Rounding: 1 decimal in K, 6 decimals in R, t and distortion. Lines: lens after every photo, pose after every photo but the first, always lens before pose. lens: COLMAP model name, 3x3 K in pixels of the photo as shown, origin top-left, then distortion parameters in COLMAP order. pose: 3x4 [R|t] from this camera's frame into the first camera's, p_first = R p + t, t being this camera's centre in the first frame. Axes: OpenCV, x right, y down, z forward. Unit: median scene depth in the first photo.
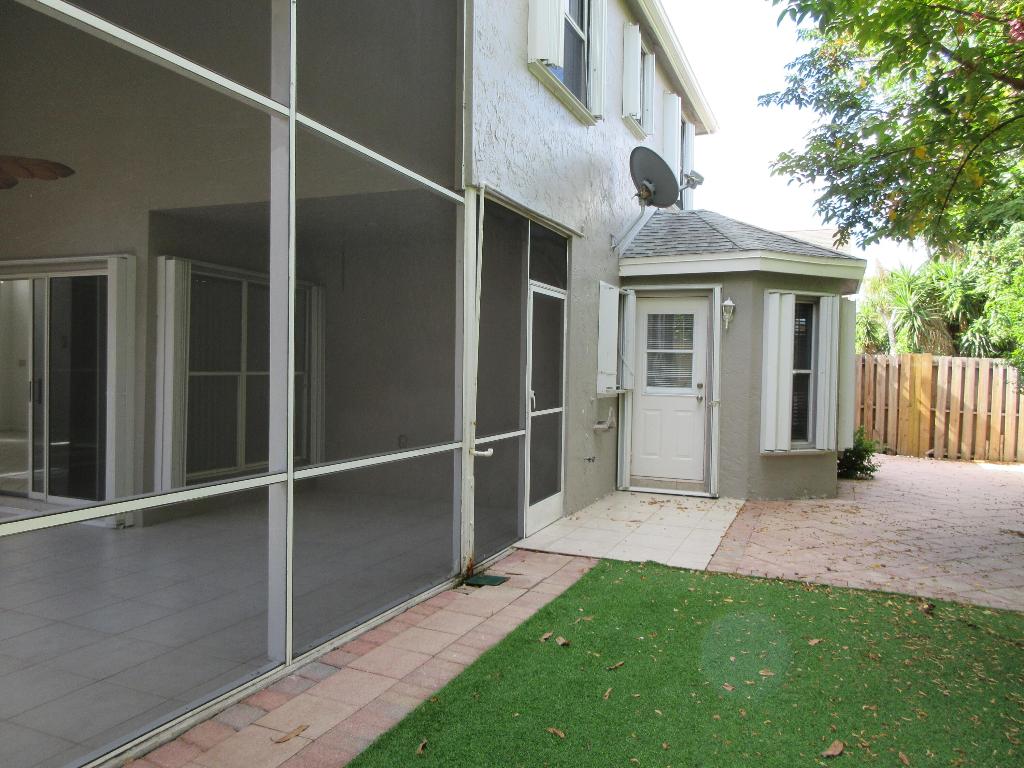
lens RADIAL K [[766.4, 0, 511.9], [0, 766.4, 385.3], [0, 0, 1]] dist [-0.001458, 0.000029]
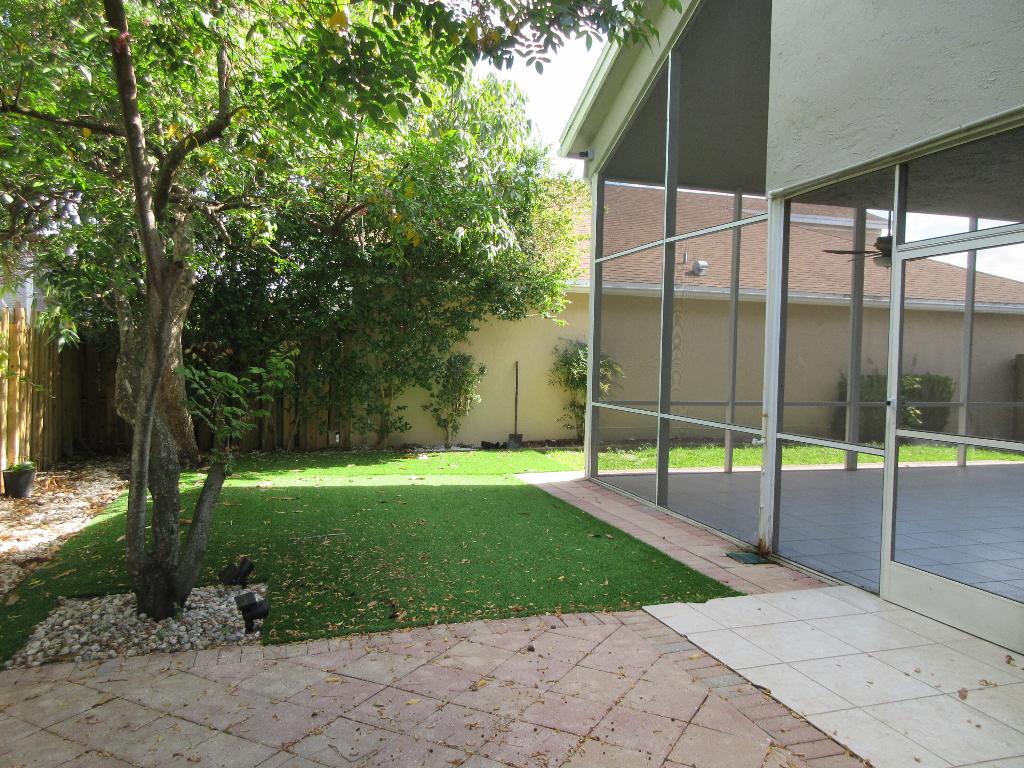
lens RADIAL K [[766.4, 0, 513.3], [0, 766.4, 382.7], [0, 0, 1]] dist [-0.001458, 0.000029]
pose [[-0.770890, -0.009697, -0.636895, 0.883167], [-0.043772, 0.998327, 0.037781, -0.019059], [0.635463, 0.057003, -0.770025, 1.544021]]
